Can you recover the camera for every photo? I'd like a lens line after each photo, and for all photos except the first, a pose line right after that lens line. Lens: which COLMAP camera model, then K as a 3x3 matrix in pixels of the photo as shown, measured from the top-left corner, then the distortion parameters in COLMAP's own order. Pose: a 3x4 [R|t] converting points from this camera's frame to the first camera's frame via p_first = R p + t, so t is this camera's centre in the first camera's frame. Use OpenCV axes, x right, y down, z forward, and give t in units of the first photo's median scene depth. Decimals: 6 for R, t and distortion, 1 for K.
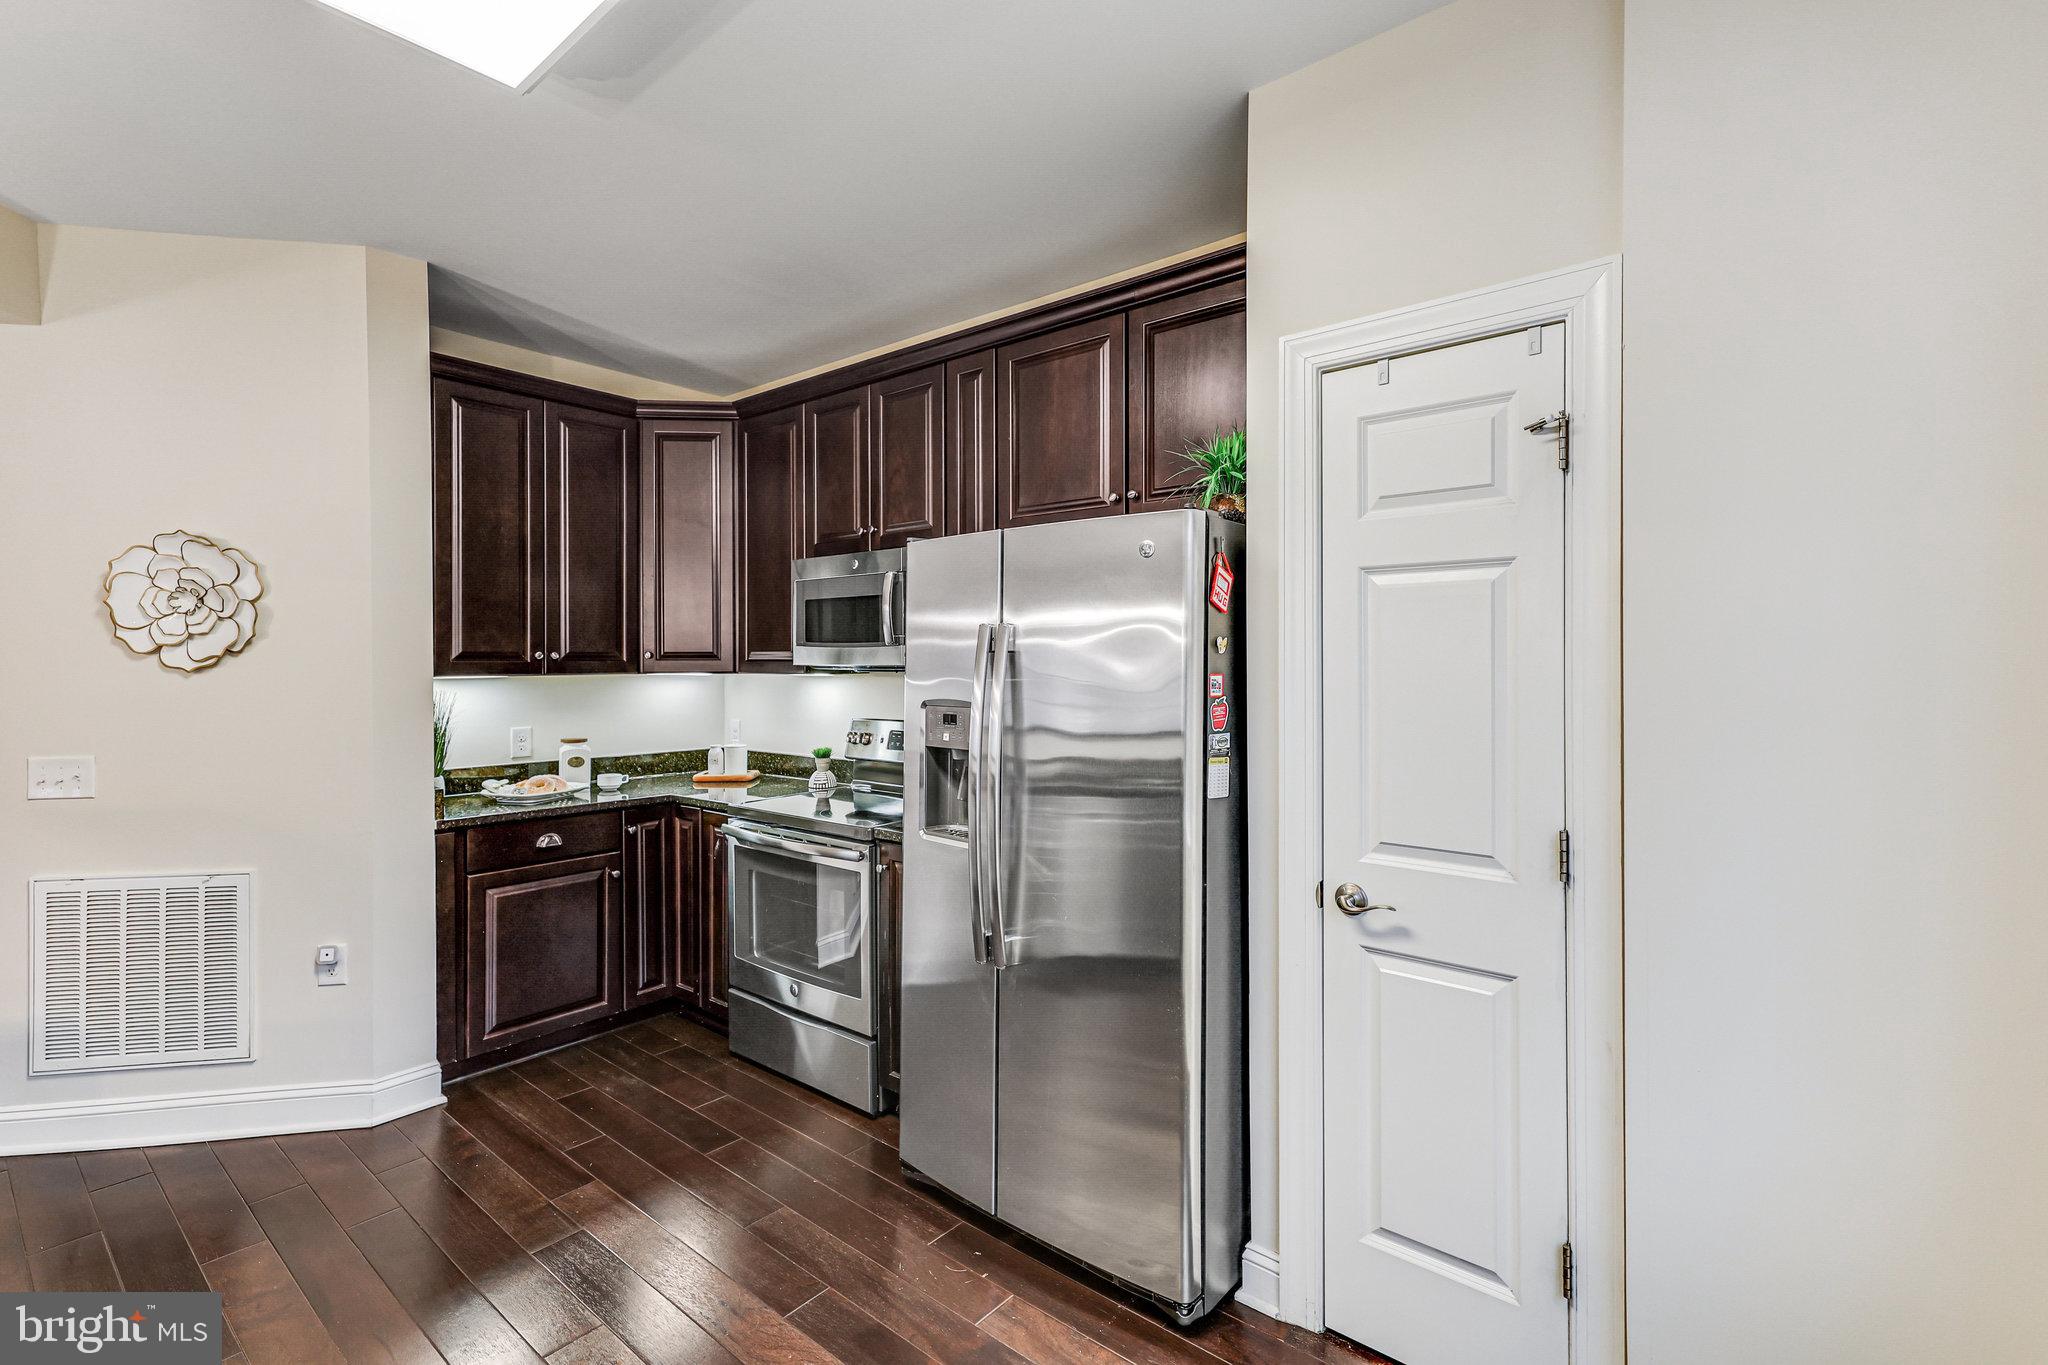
lens RADIAL K [[941.2, 0, 1018.5], [0, 941.2, 660.4], [0, 0, 1]] dist [0.003695, 0.000981]
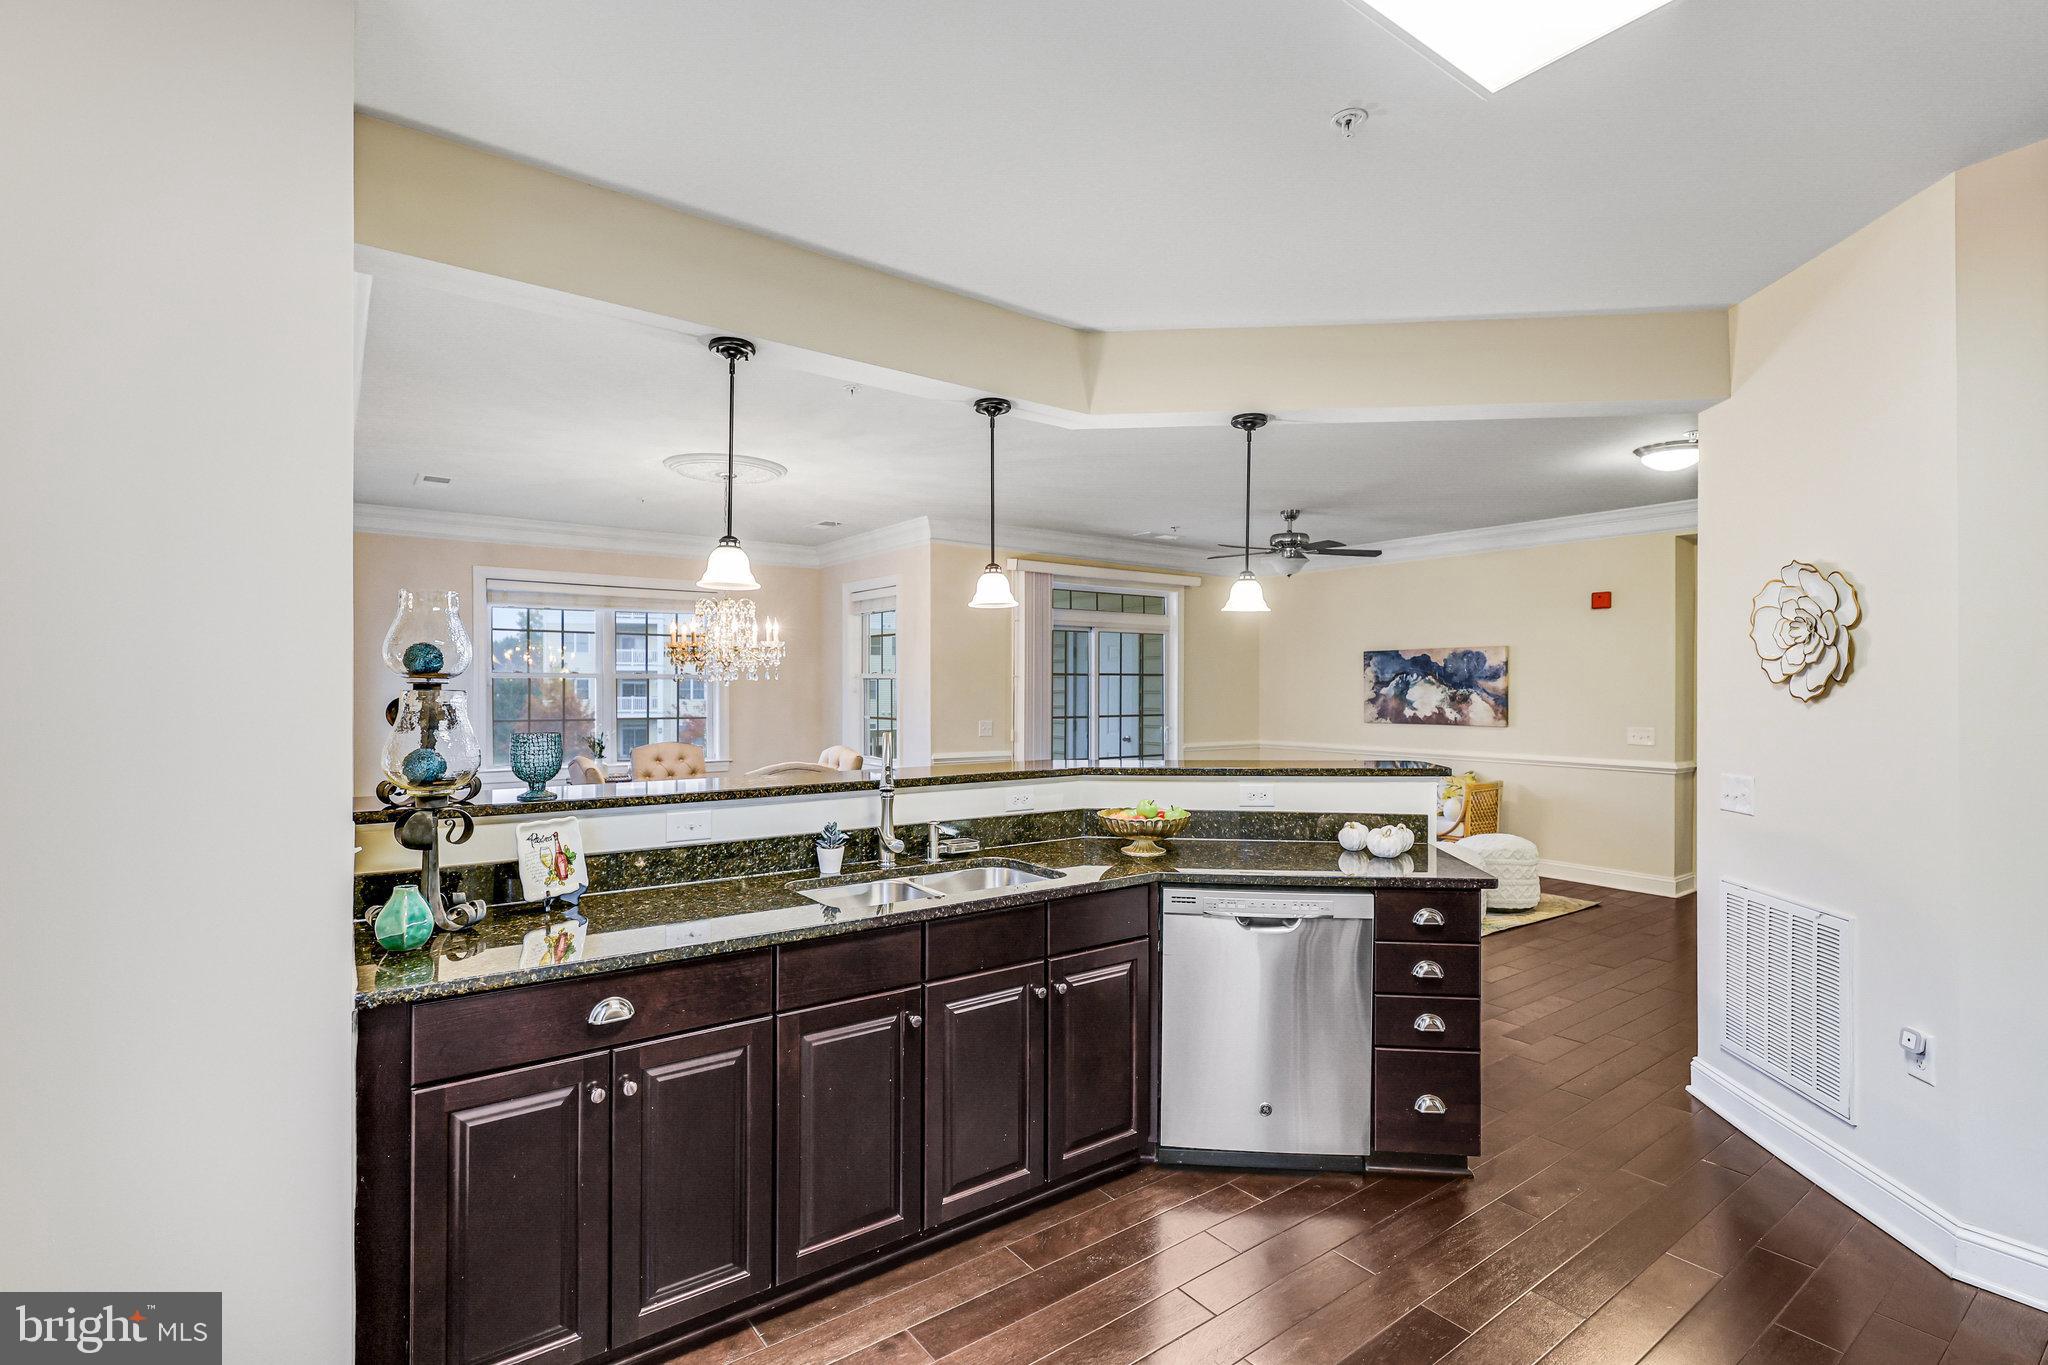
lens RADIAL K [[937.4, 0, 1015.9], [0, 937.4, 690.0], [0, 0, 1]] dist [0.000751, 0.000766]
pose [[-0.257239, 0.002625, -0.966344, 0.292659], [-0.003858, 0.999986, 0.003743, -0.000448], [0.966340, 0.004691, -0.257225, 0.459585]]
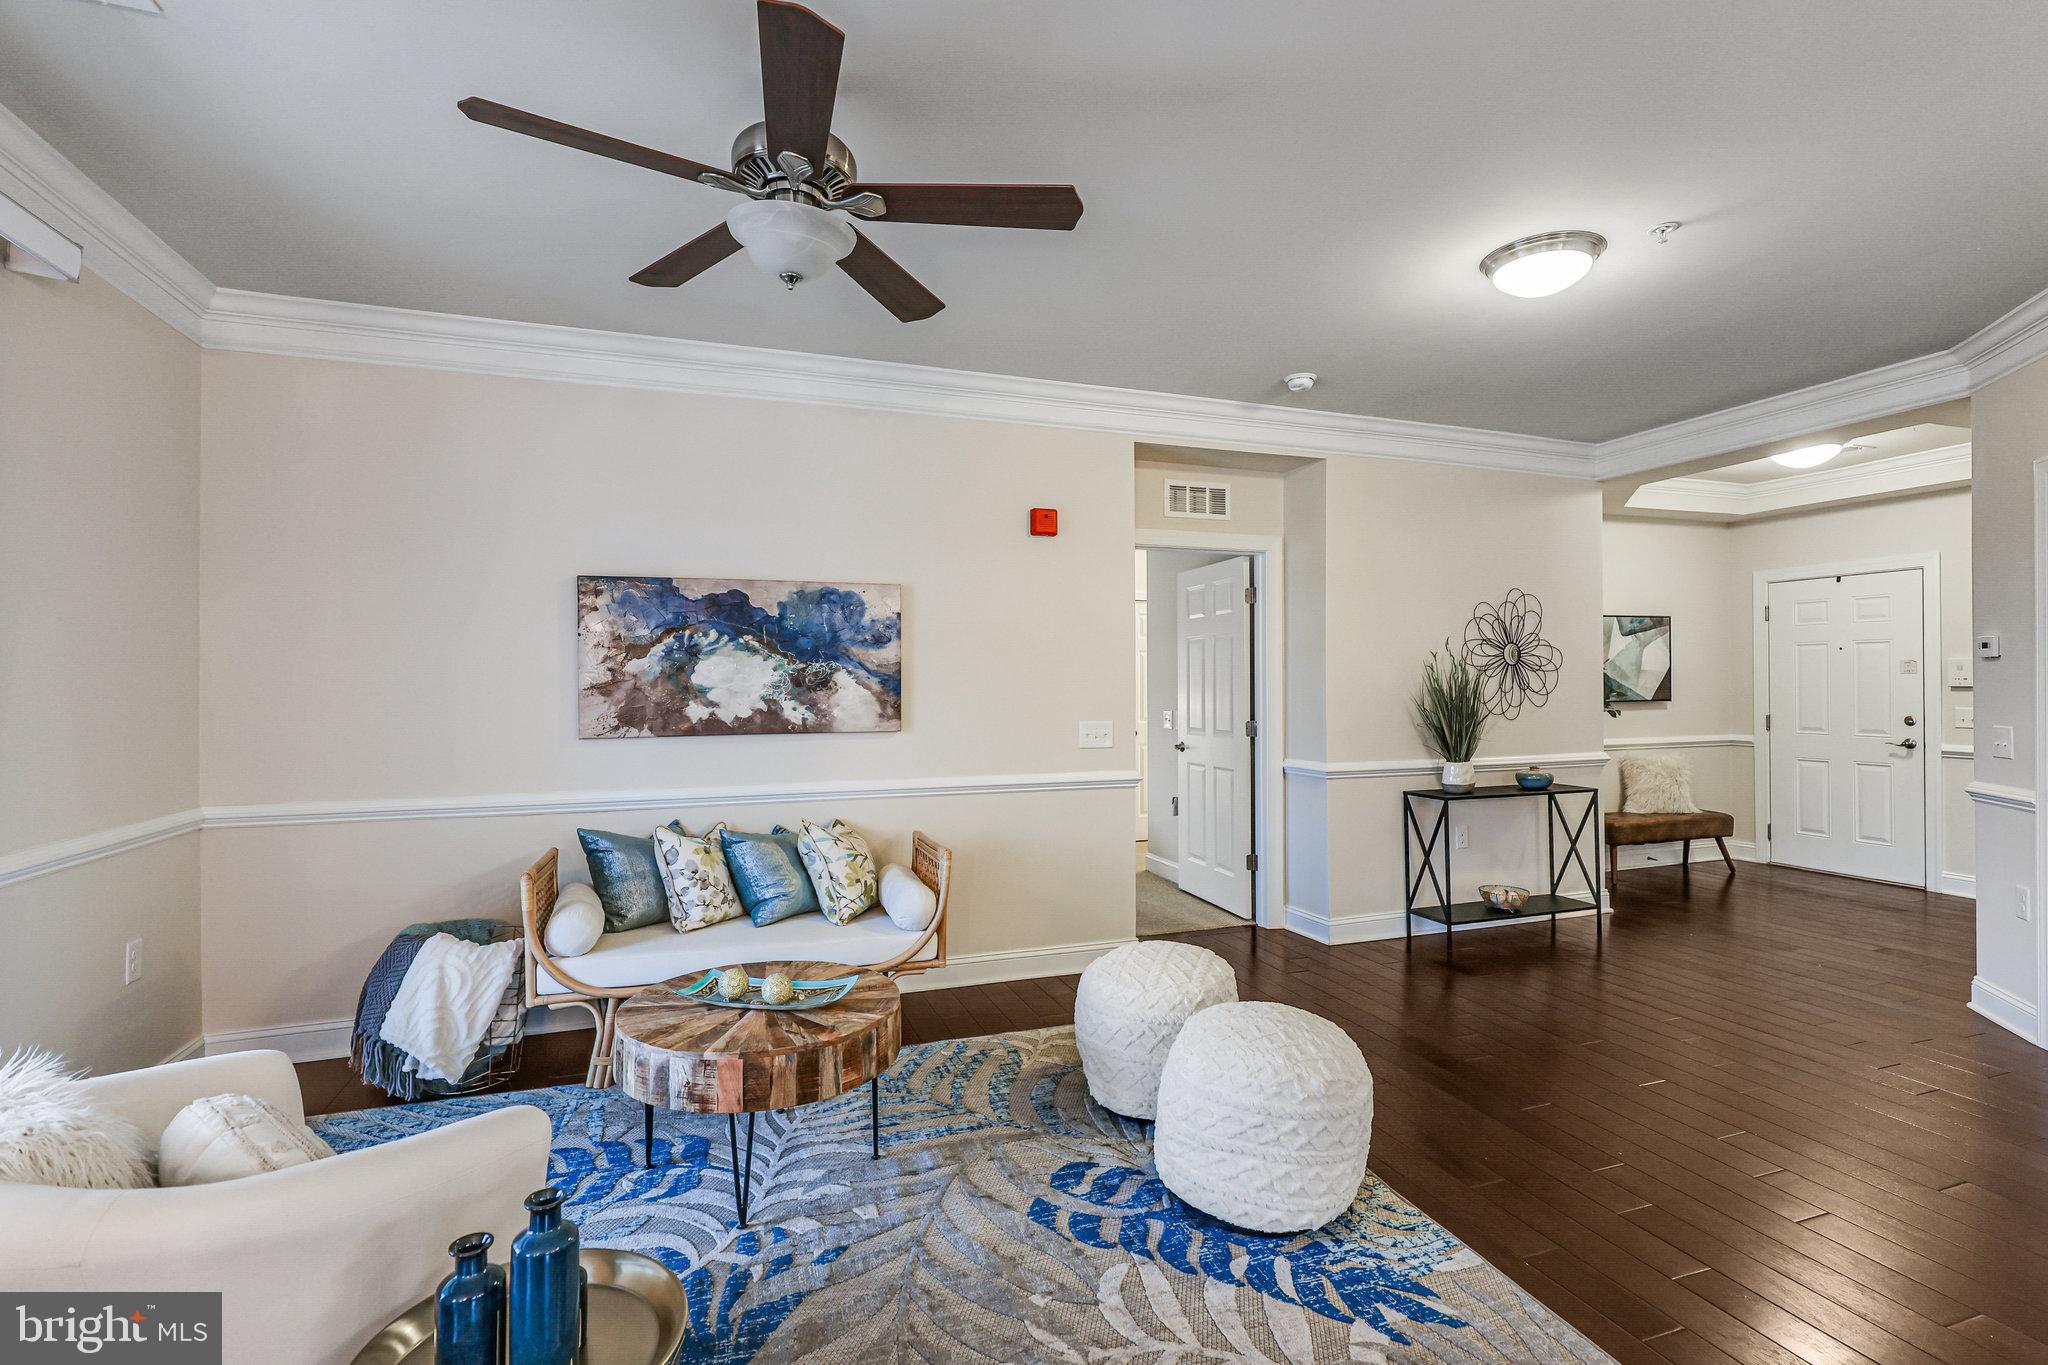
lens RADIAL K [[947.3, 0, 1024.0], [0, 947.3, 682.5], [0, 0, 1]] dist [0.002958, 0.000496]
pose [[0.855740, -0.002369, -0.517401, -1.717755], [0.001351, 0.999996, -0.002343, 0.036493], [0.517405, 0.001306, 0.855740, -0.047348]]
